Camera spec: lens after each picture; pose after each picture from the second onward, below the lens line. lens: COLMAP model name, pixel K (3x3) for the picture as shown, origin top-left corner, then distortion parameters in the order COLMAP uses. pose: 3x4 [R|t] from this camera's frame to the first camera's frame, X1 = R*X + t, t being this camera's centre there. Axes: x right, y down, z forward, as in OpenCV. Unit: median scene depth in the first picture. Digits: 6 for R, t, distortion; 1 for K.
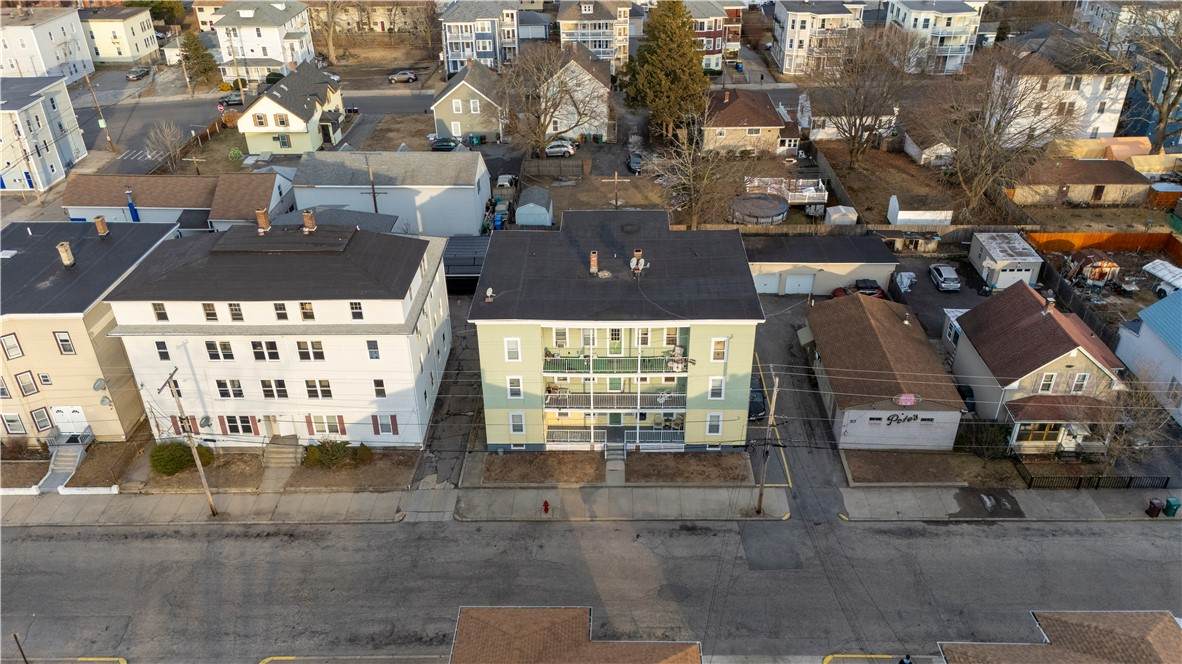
lens RADIAL K [[873.4, 0, 591.0], [0, 873.4, 332.0], [0, 0, 1]] dist [0.072911, -0.073597]
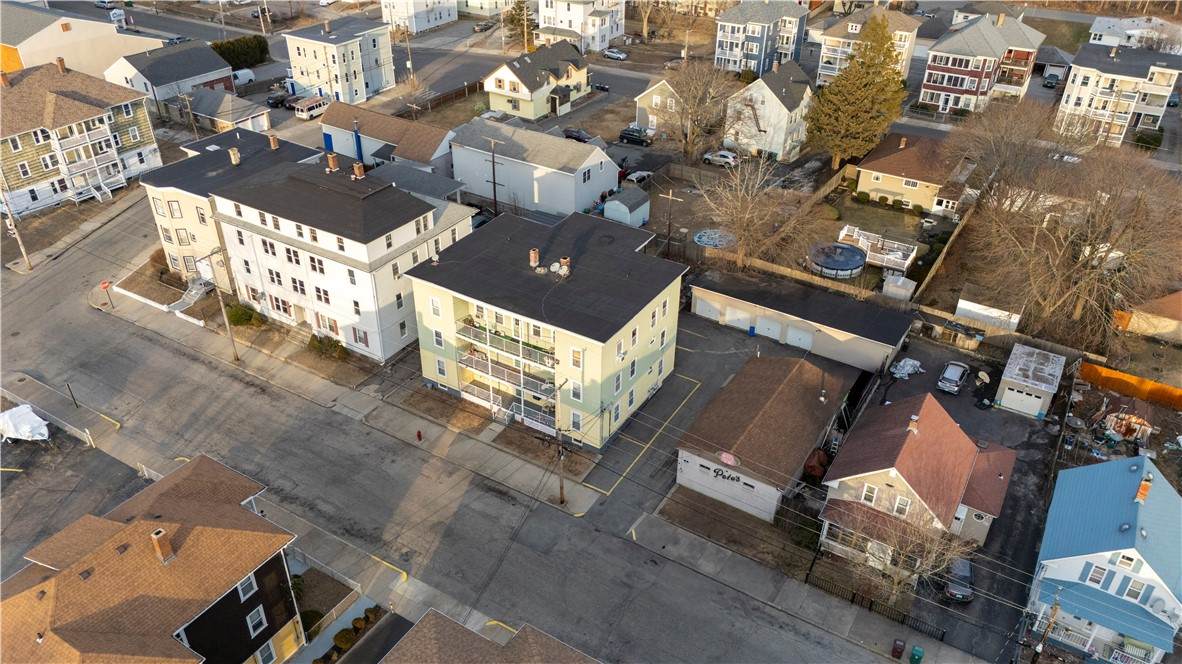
lens RADIAL K [[863.4, 0, 591.0], [0, 863.4, 332.0], [0, 0, 1]] dist [0.078106, -0.085078]
pose [[0.862791, 0.294457, -0.410959, 0.589033], [-0.280449, 0.955101, 0.095551, -0.120048], [0.420643, 0.032812, 0.906633, -0.016684]]
